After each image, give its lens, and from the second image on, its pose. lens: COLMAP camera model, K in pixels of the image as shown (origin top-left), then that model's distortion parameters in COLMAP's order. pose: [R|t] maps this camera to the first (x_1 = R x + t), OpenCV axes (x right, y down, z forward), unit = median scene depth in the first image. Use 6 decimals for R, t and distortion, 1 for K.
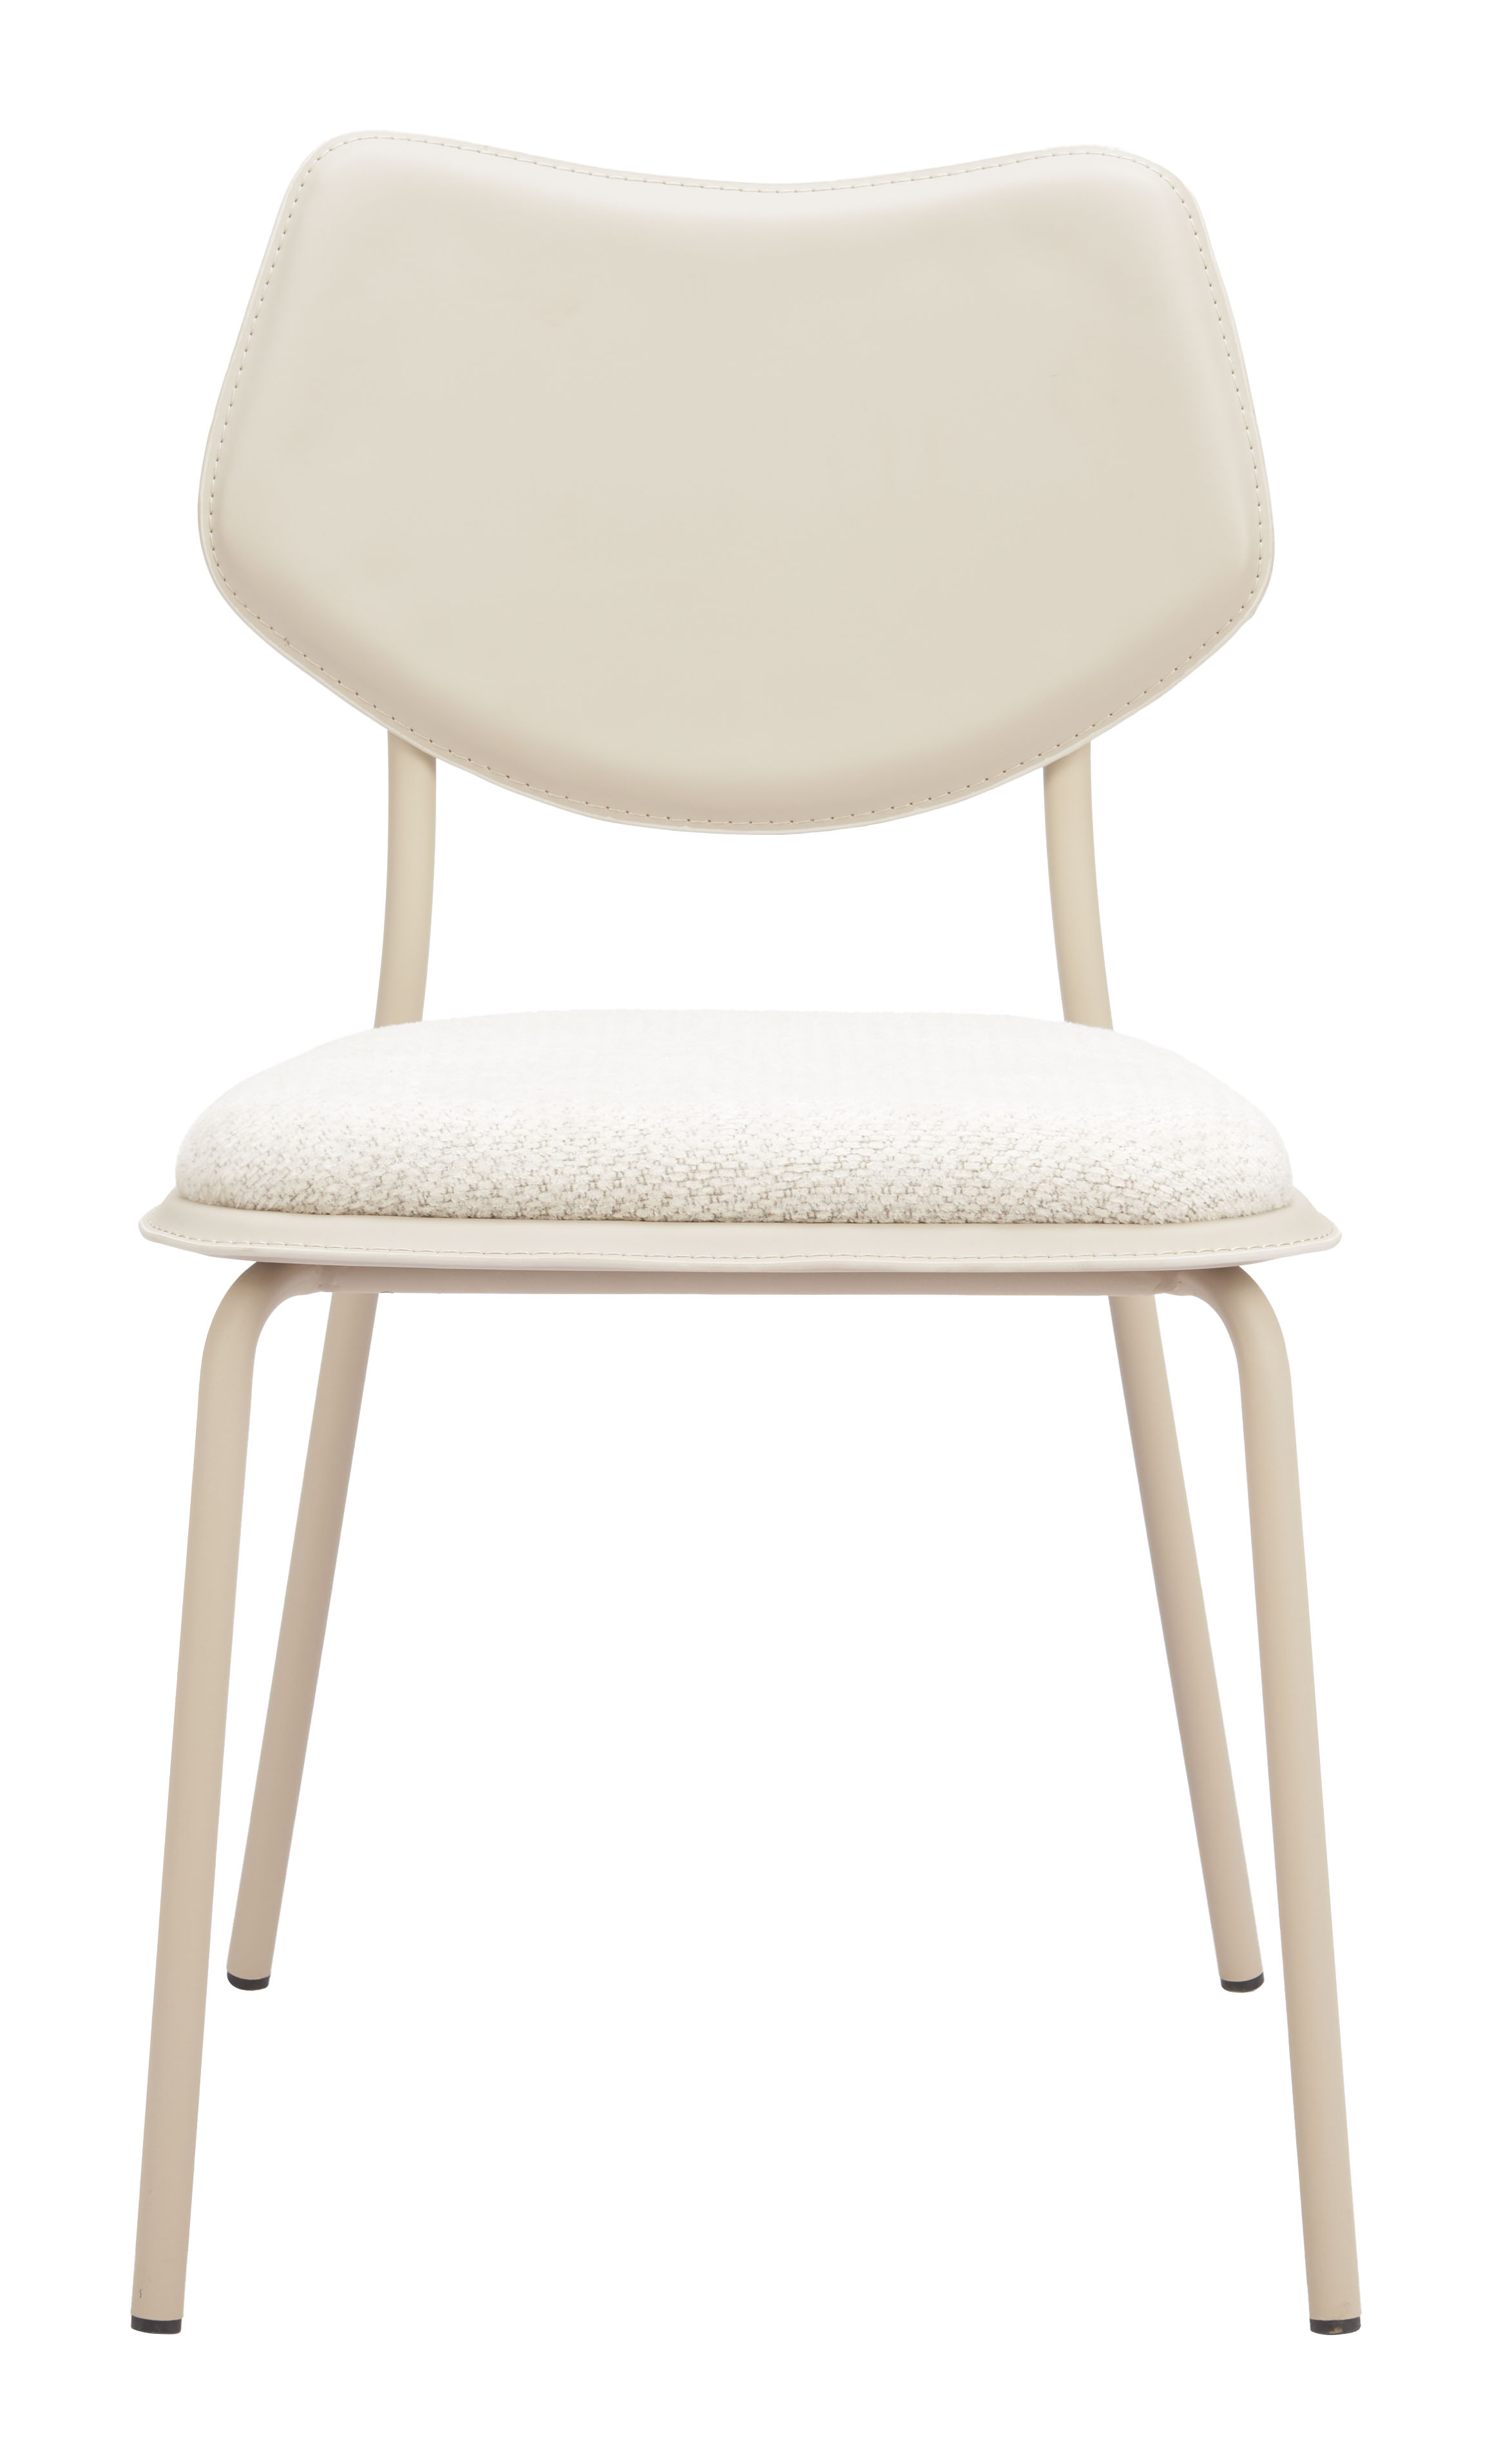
lens RADIAL K [[5537.3, 0, 760.0], [0, 5537.3, 1229.9], [0, 0, 1]] dist [0.040567, 0.000000]
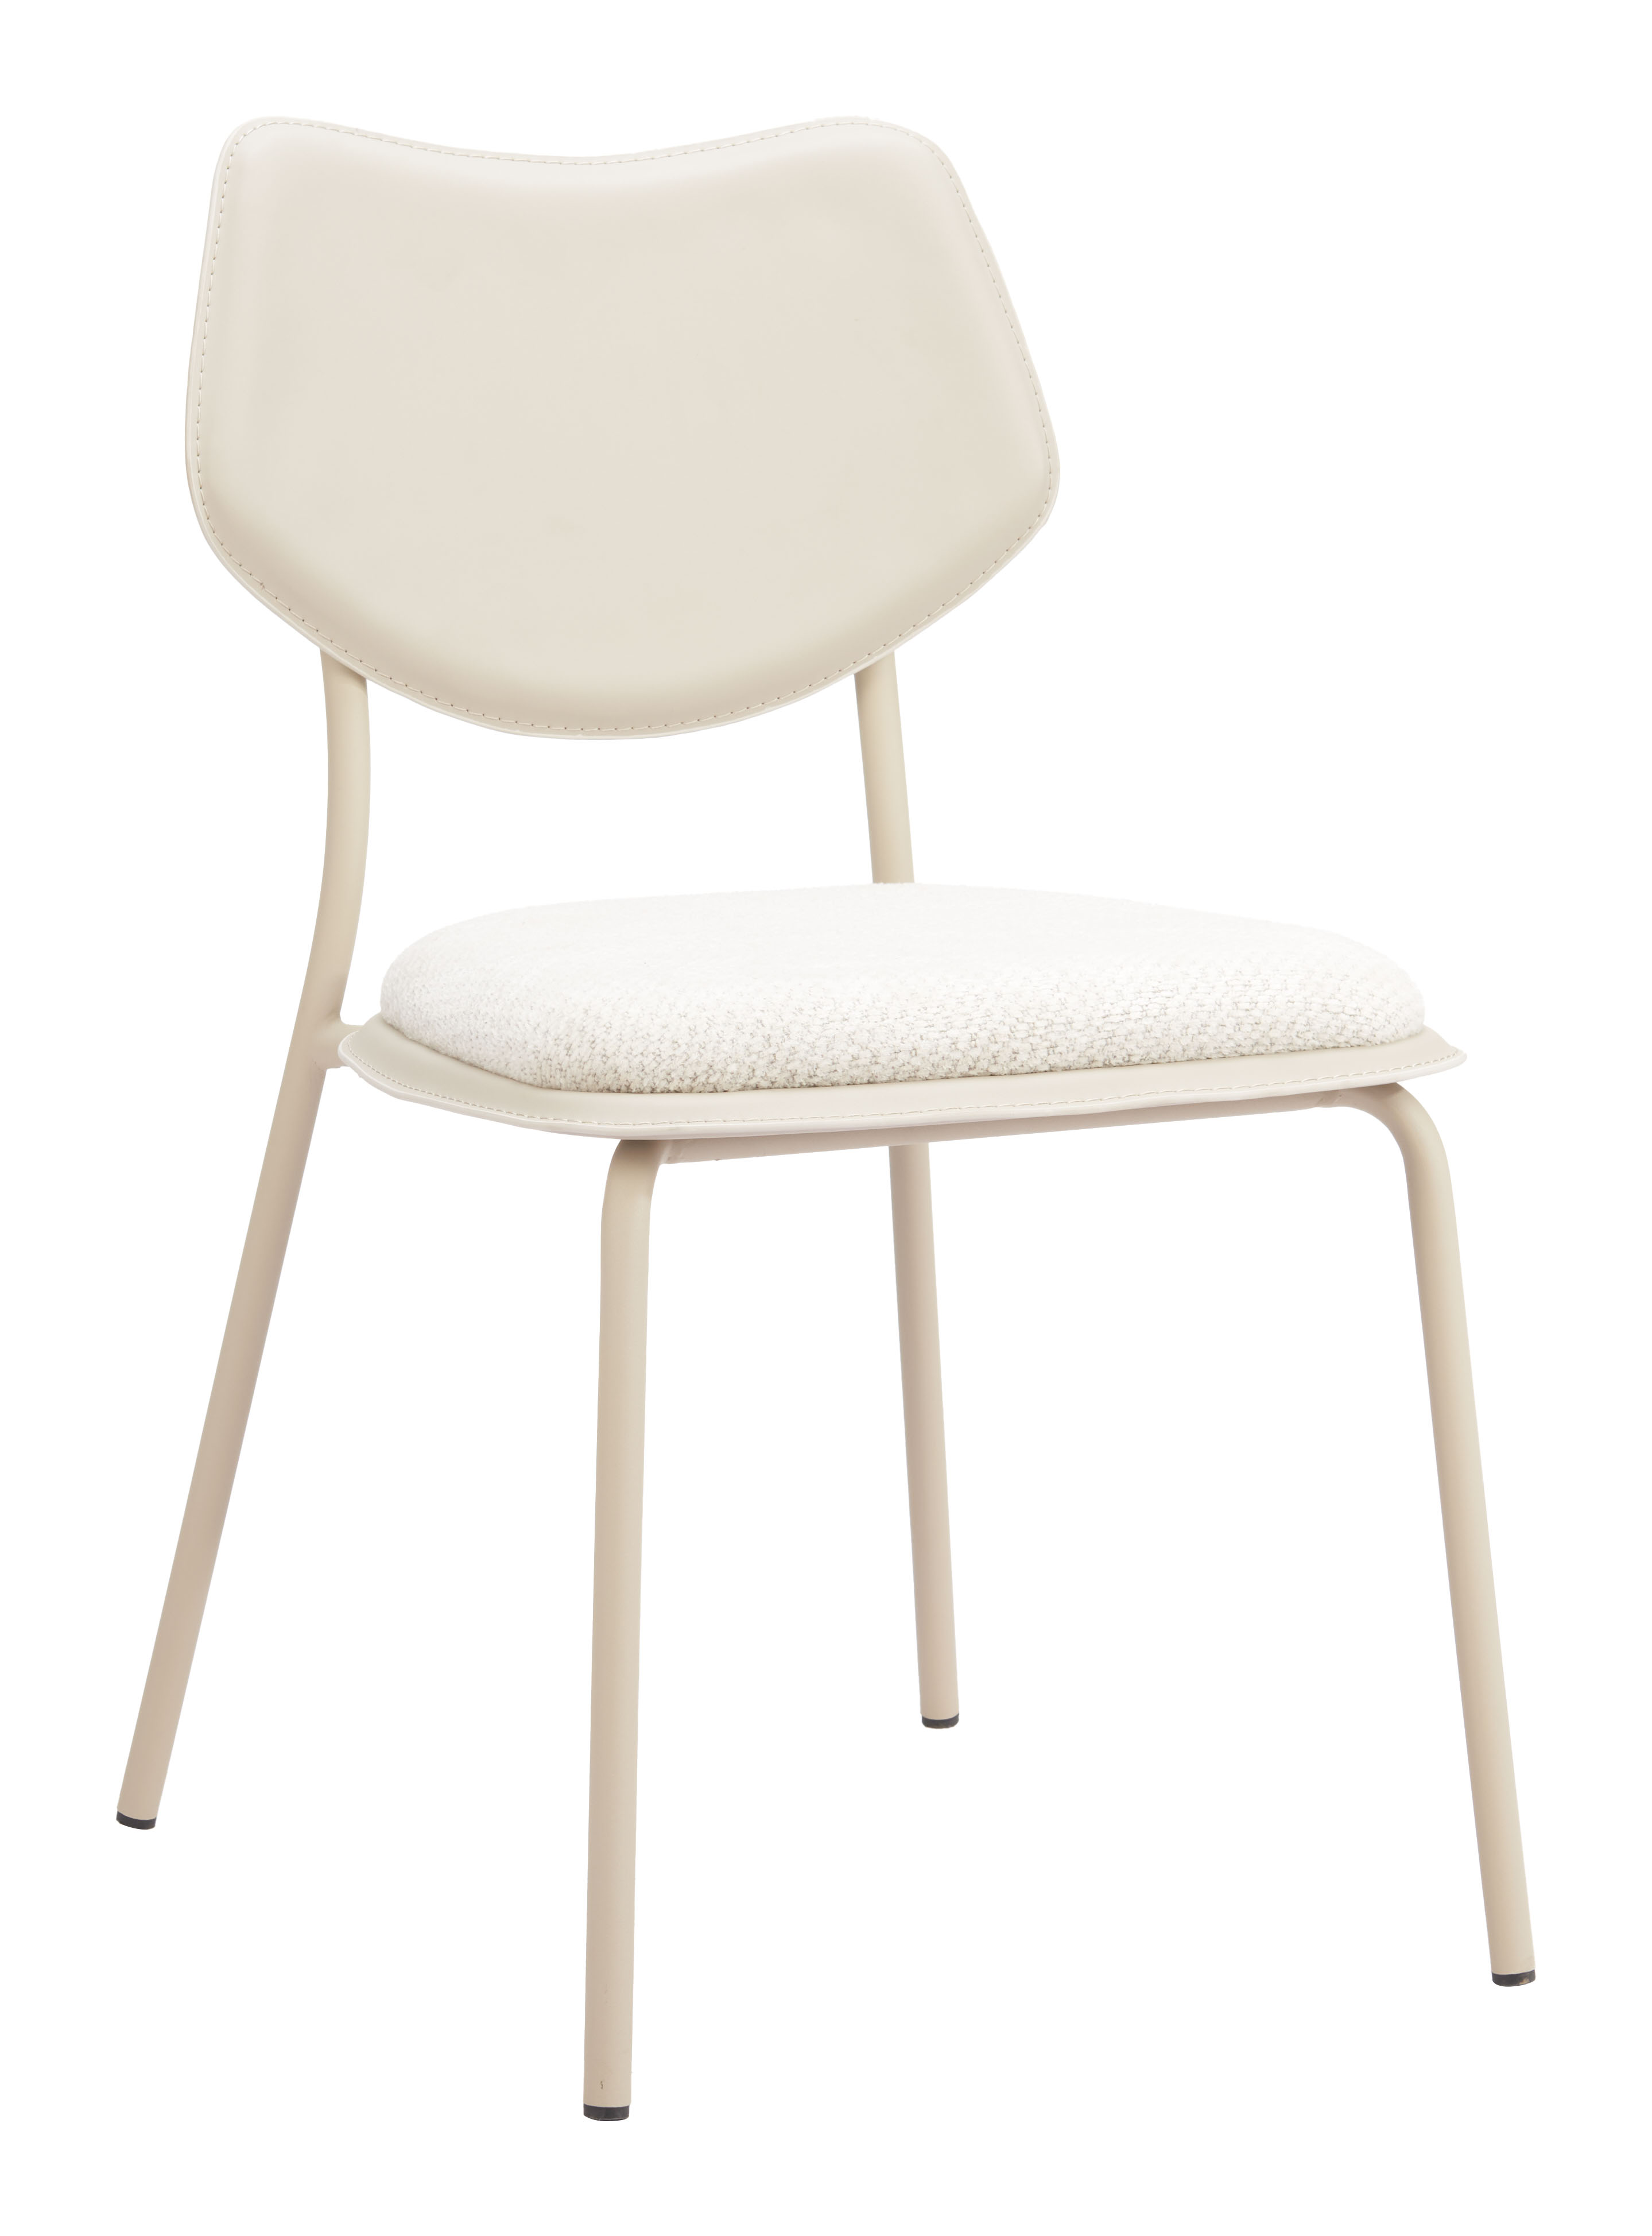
lens RADIAL K [[4848.2, 0, 809.3], [0, 4848.2, 1106.9], [0, 0, 1]] dist [0.006486, 0.000000]
pose [[0.957457, -0.079080, 0.277528, -0.323681], [0.077541, 0.996852, 0.016534, -0.014180], [-0.277962, 0.005690, 0.960575, 0.066996]]
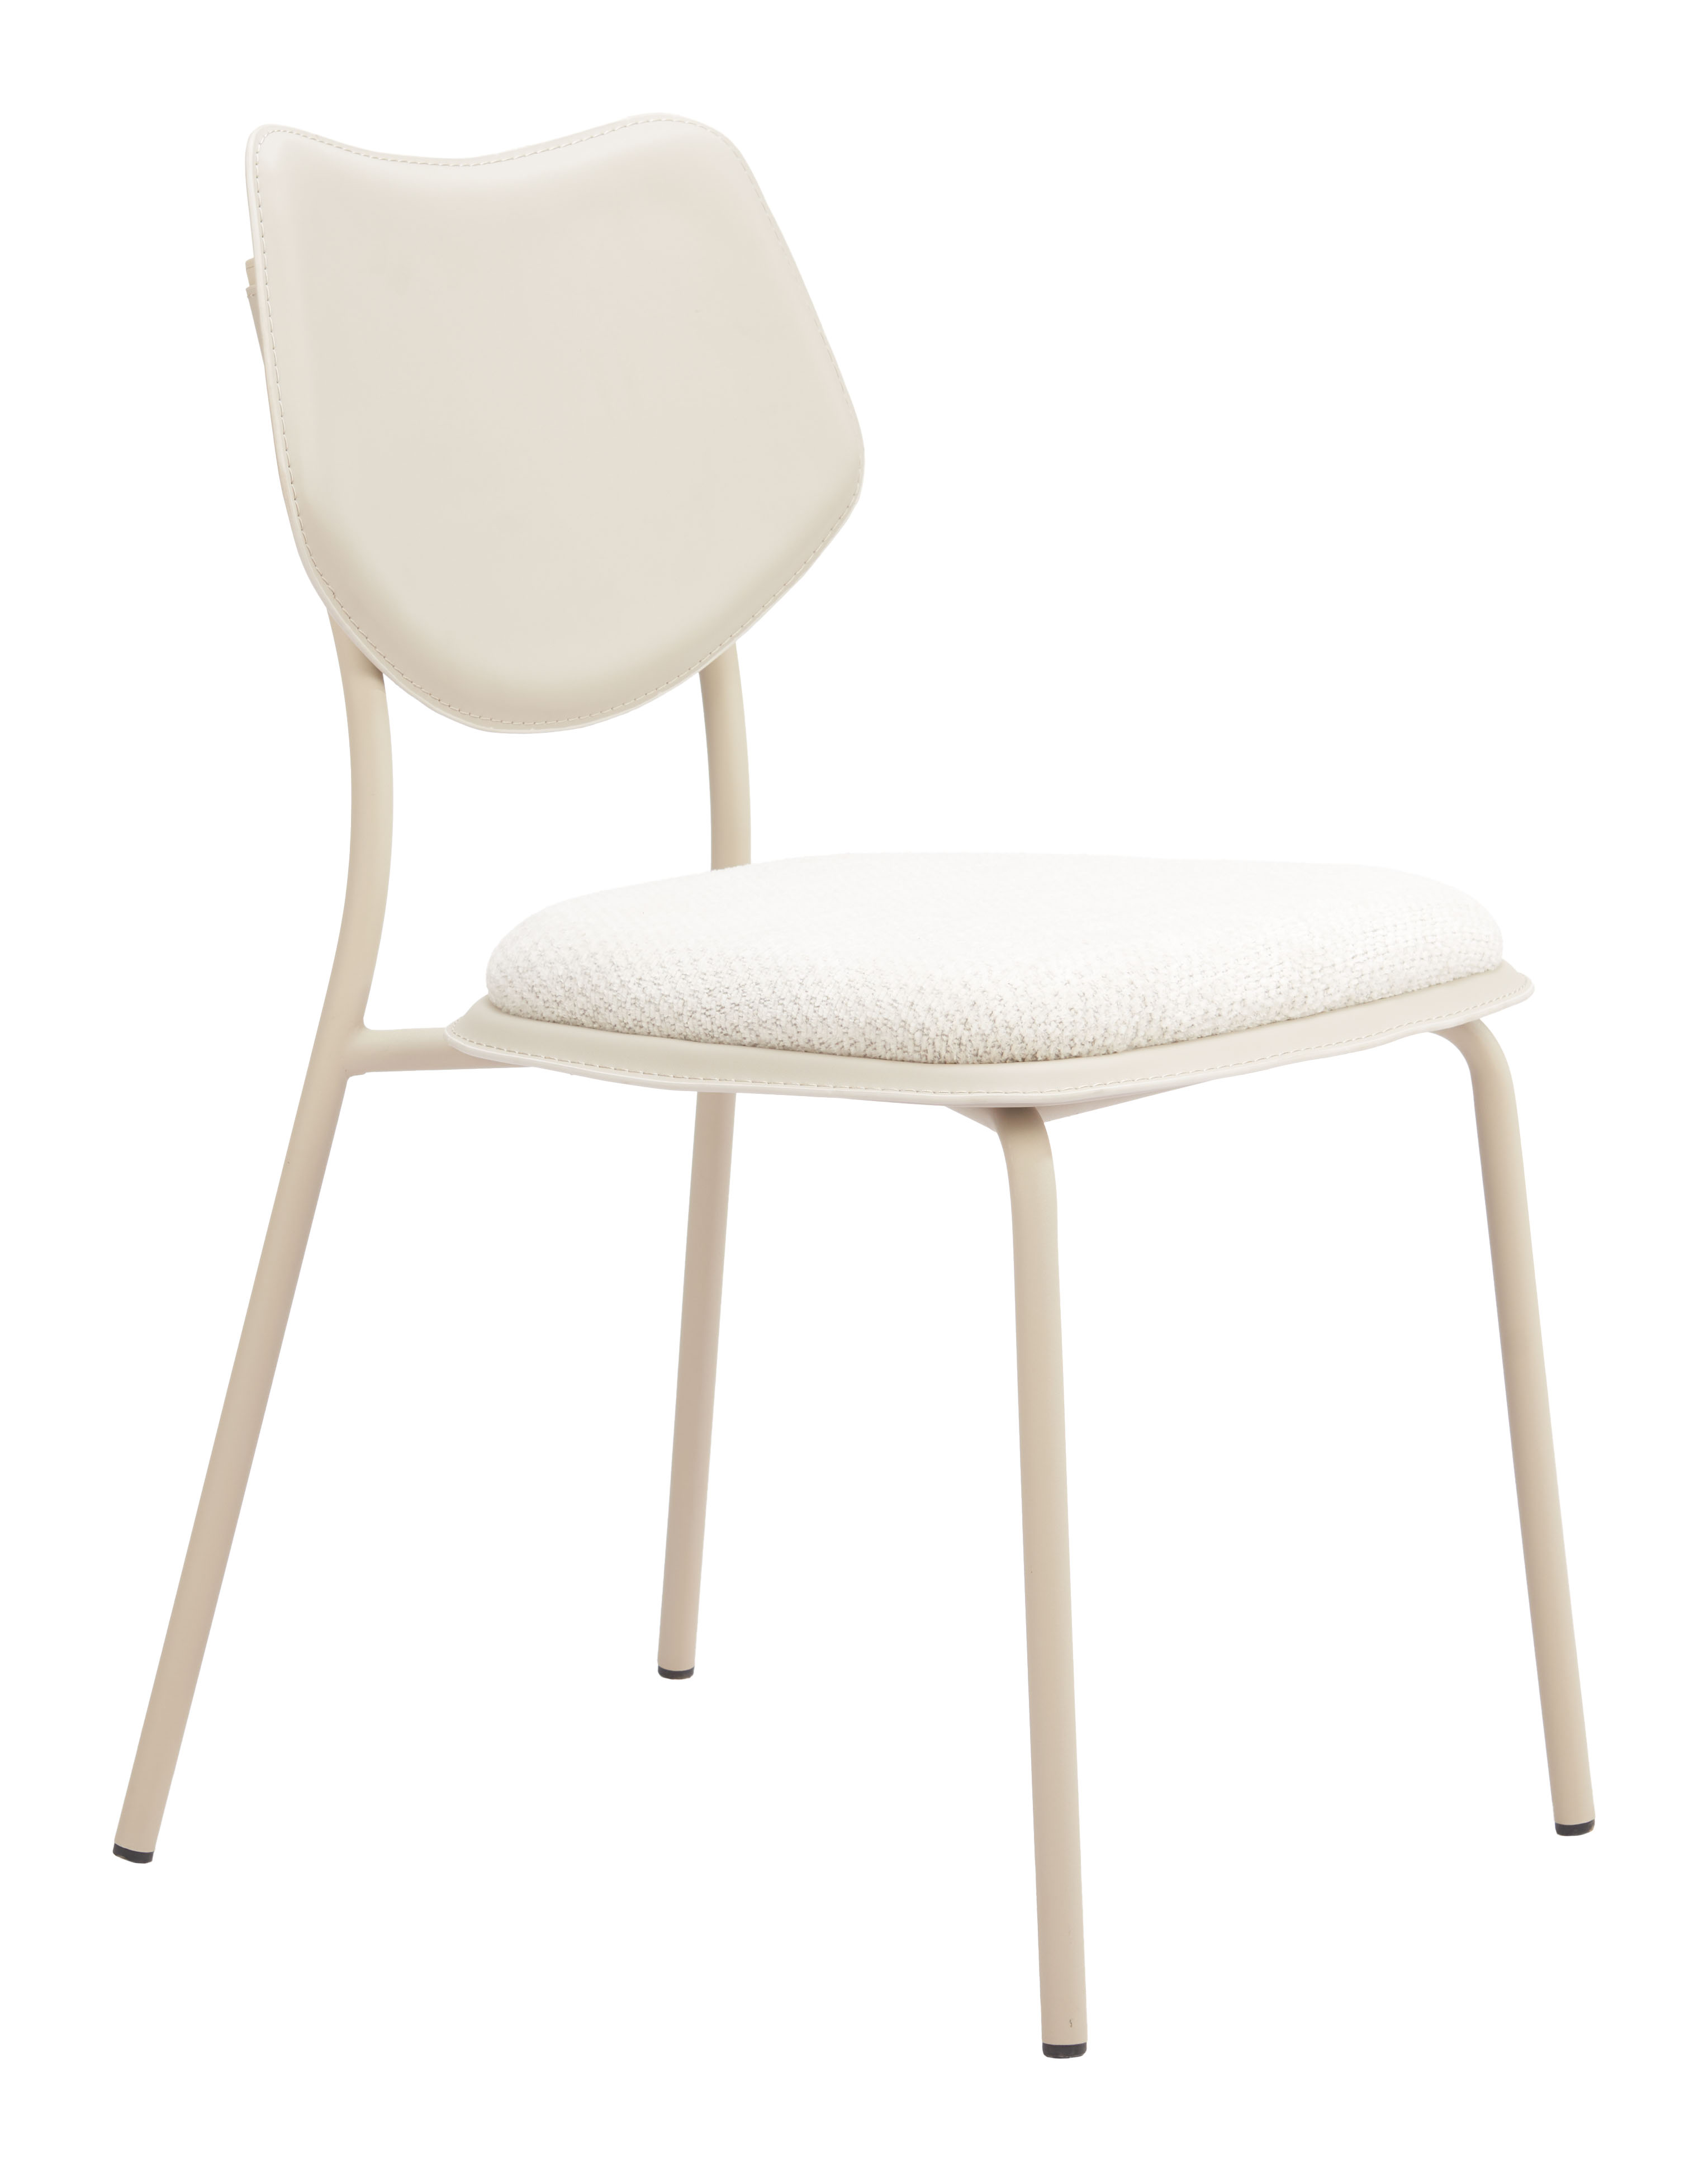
lens RADIAL K [[4730.7, 0, 859.2], [0, 4730.7, 1095.2], [0, 0, 1]] dist [-0.013454, 0.000000]
pose [[0.826003, -0.154655, 0.542034, -0.638308], [0.148898, 0.987333, 0.054804, -0.054369], [-0.543643, 0.035439, 0.838568, 0.206400]]
